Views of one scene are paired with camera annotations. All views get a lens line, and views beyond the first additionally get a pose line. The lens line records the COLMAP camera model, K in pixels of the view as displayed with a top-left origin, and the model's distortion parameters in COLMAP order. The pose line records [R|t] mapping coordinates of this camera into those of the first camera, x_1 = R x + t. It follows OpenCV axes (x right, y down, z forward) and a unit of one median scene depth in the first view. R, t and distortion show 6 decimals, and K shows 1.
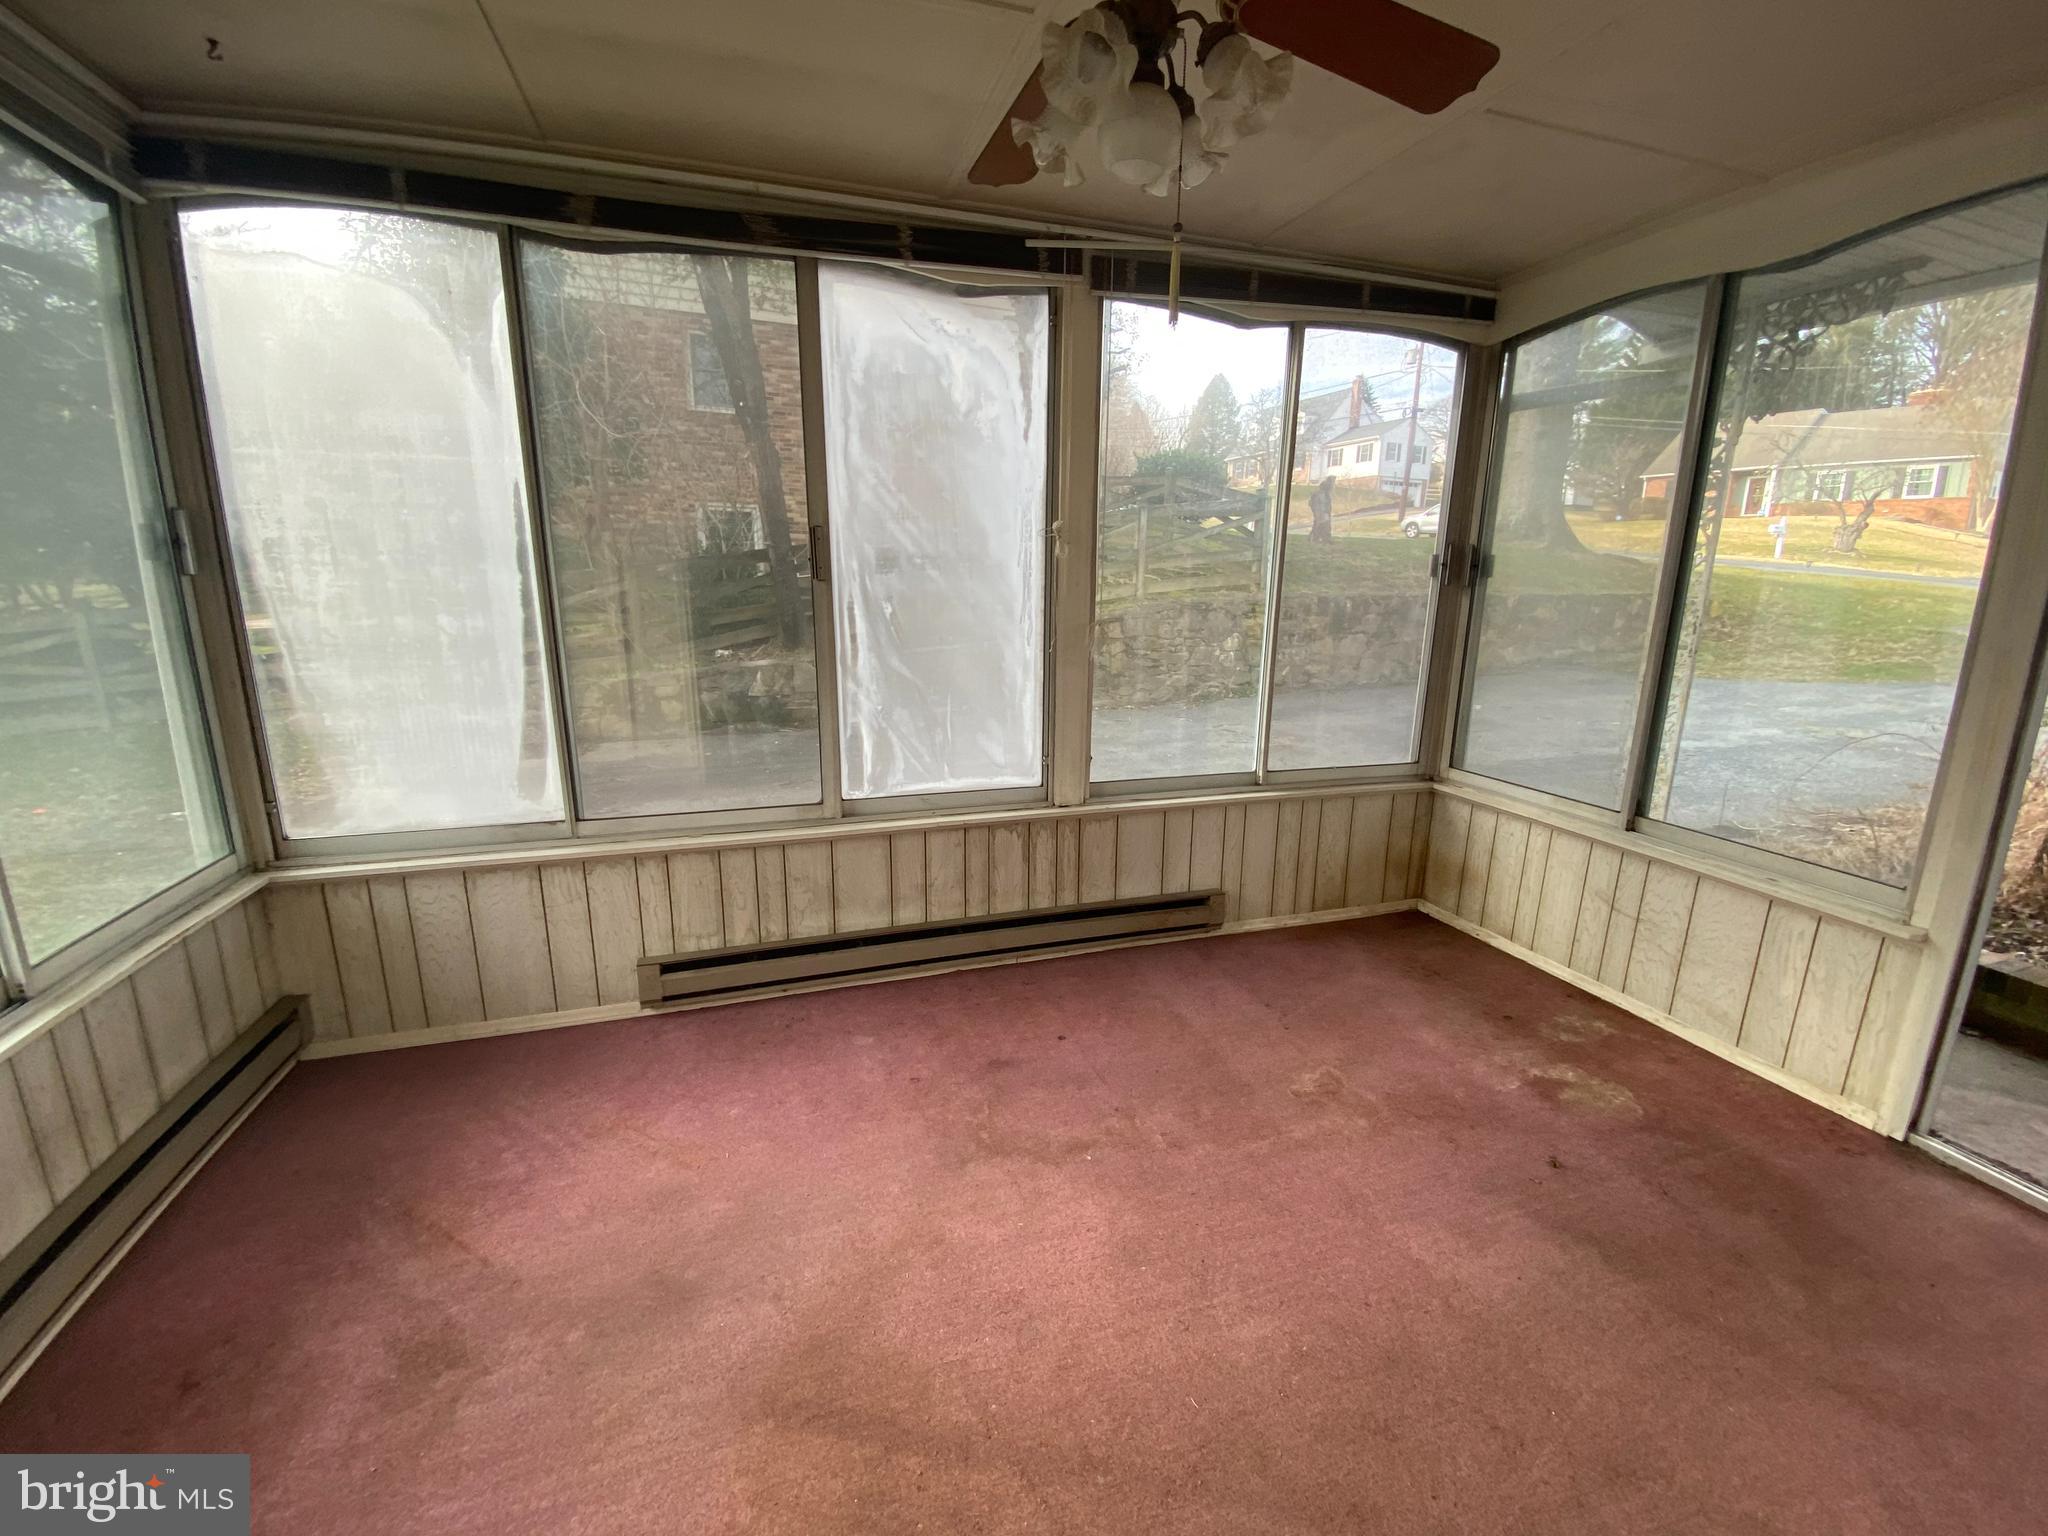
lens RADIAL K [[858.7, 0, 1019.2], [0, 858.7, 770.5], [0, 0, 1]] dist [0.068374, -0.038100]
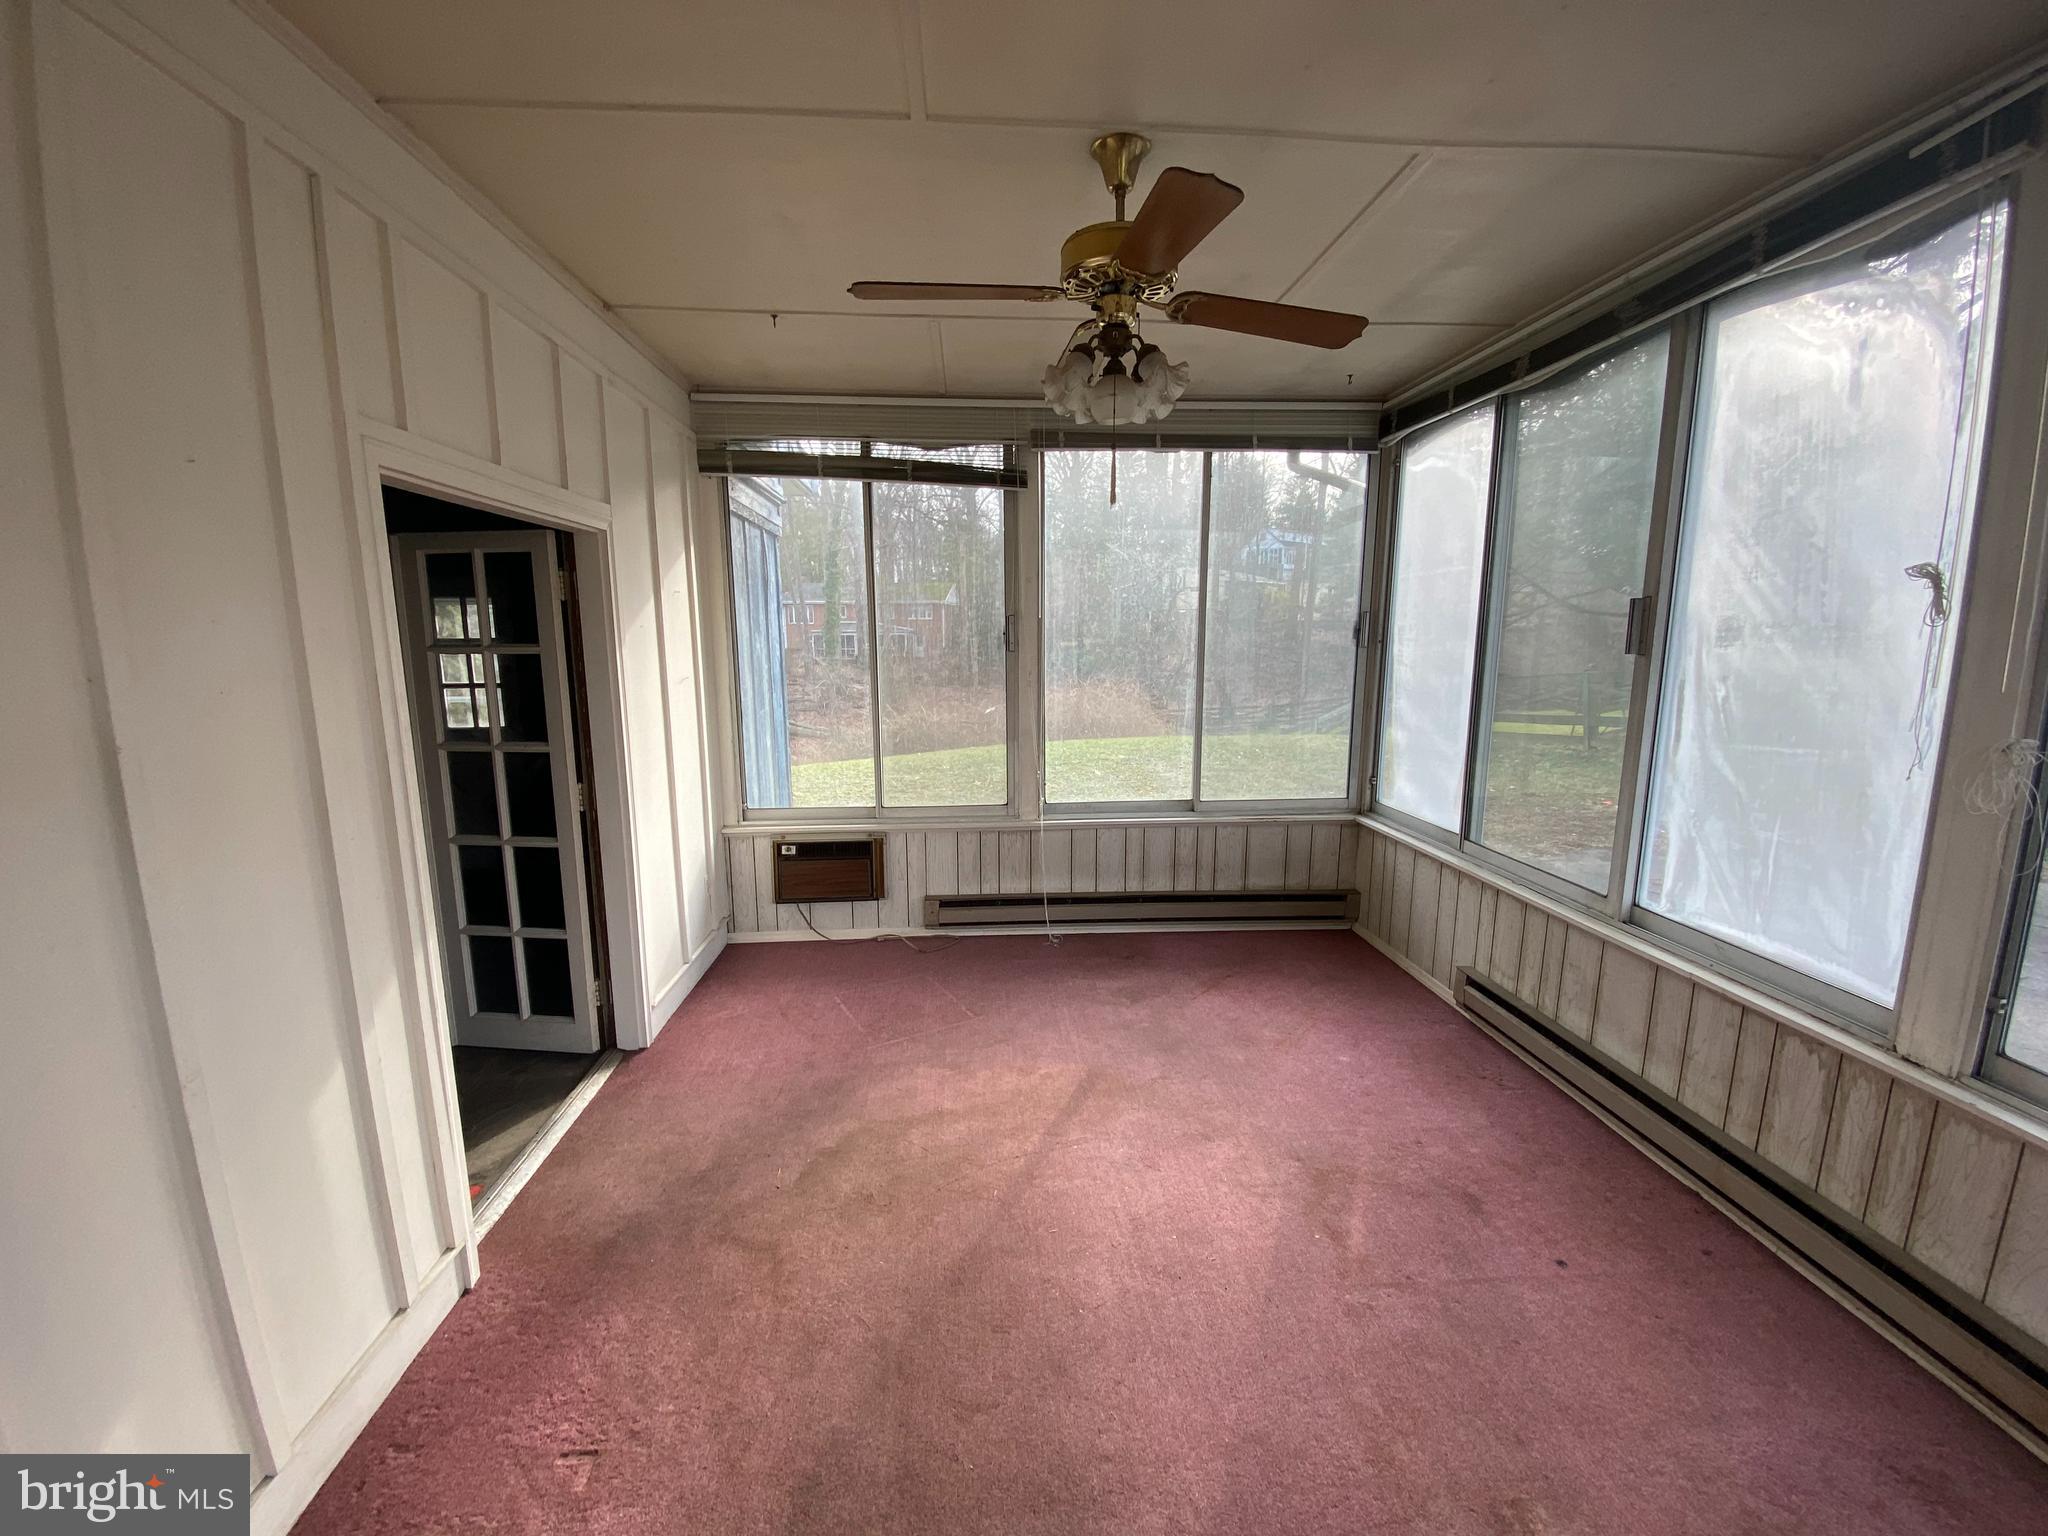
lens RADIAL K [[858.7, 0, 1019.2], [0, 858.7, 770.5], [0, 0, 1]] dist [0.068374, -0.038100]
pose [[-0.262413, 0.142919, -0.954313, 0.801778], [-0.218739, 0.954417, 0.203083, -0.142262], [0.939837, 0.262037, -0.219189, 0.593308]]
